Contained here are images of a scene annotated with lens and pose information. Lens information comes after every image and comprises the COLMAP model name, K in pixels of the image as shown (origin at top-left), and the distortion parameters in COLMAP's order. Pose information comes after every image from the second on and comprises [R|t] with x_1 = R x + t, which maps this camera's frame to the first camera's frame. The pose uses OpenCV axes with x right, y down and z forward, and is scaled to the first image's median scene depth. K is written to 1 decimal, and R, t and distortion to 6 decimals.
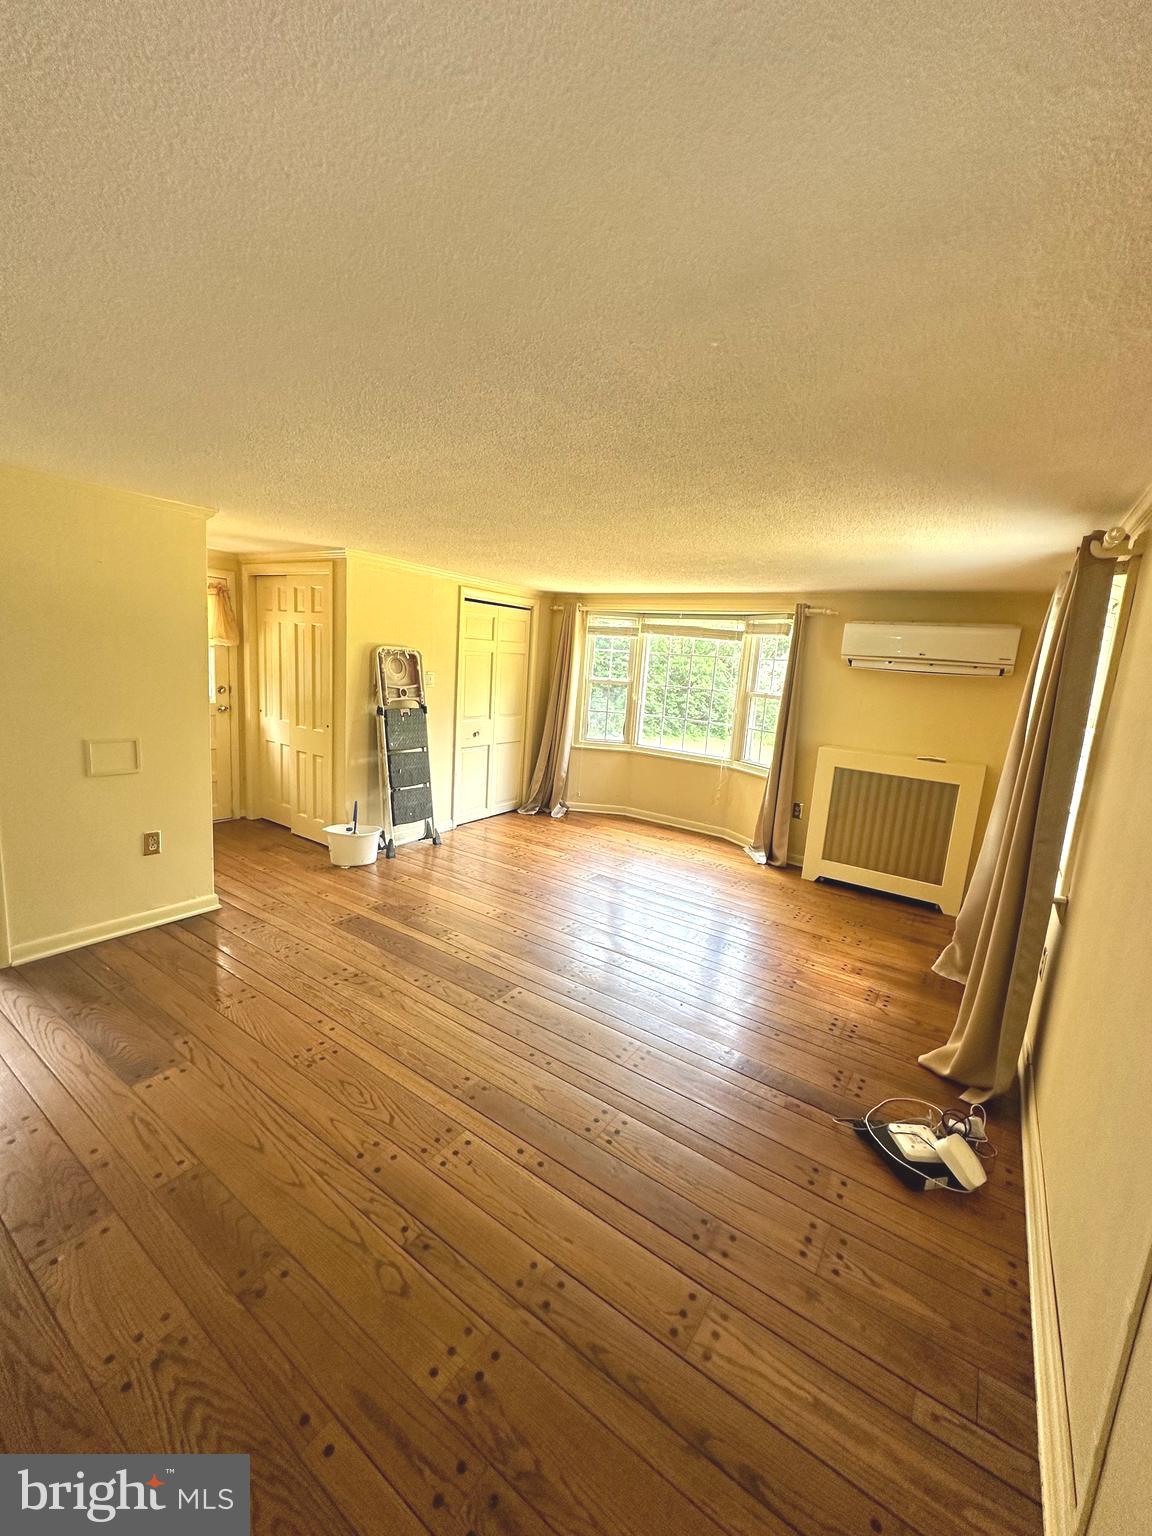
lens RADIAL K [[612.2, 0, 575.9], [0, 612.2, 766.2], [0, 0, 1]] dist [-0.001644, 0.000626]
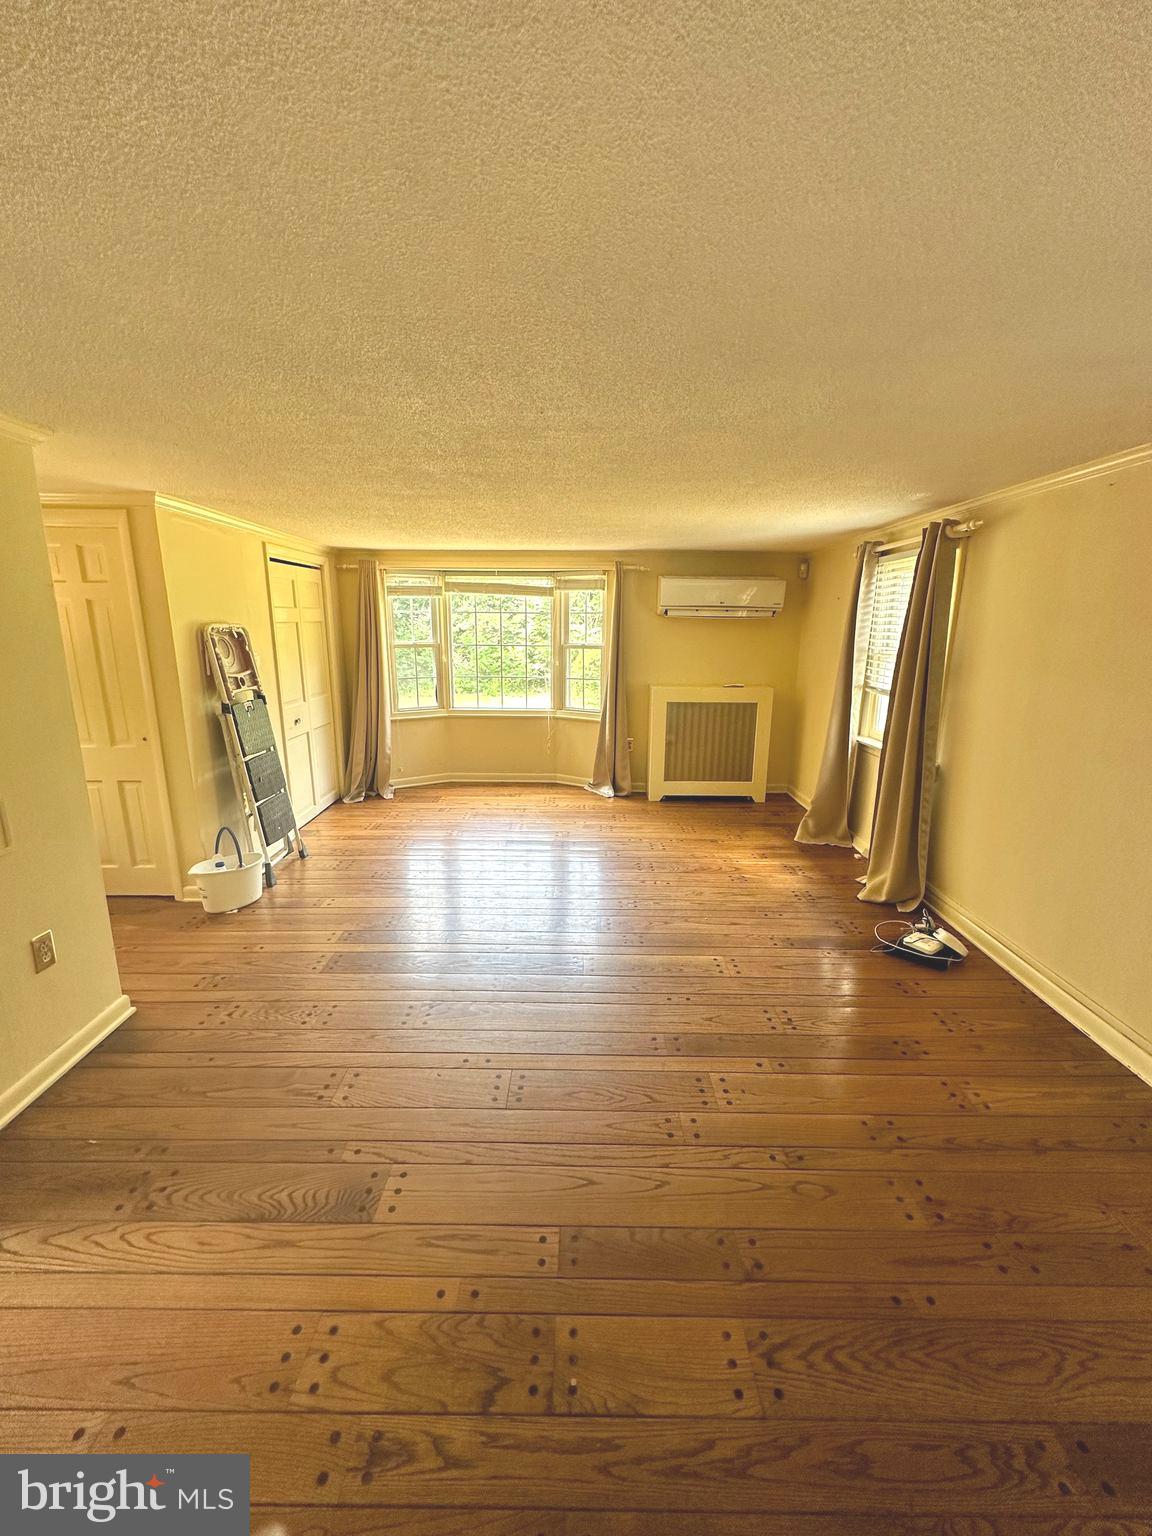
lens RADIAL K [[612.2, 0, 574.1], [0, 612.2, 767.3], [0, 0, 1]] dist [-0.001644, 0.000626]
pose [[0.827161, -0.189337, 0.529109, -0.377215], [0.145494, 0.981583, 0.123798, -0.048405], [-0.542804, -0.025419, 0.839475, 0.101291]]
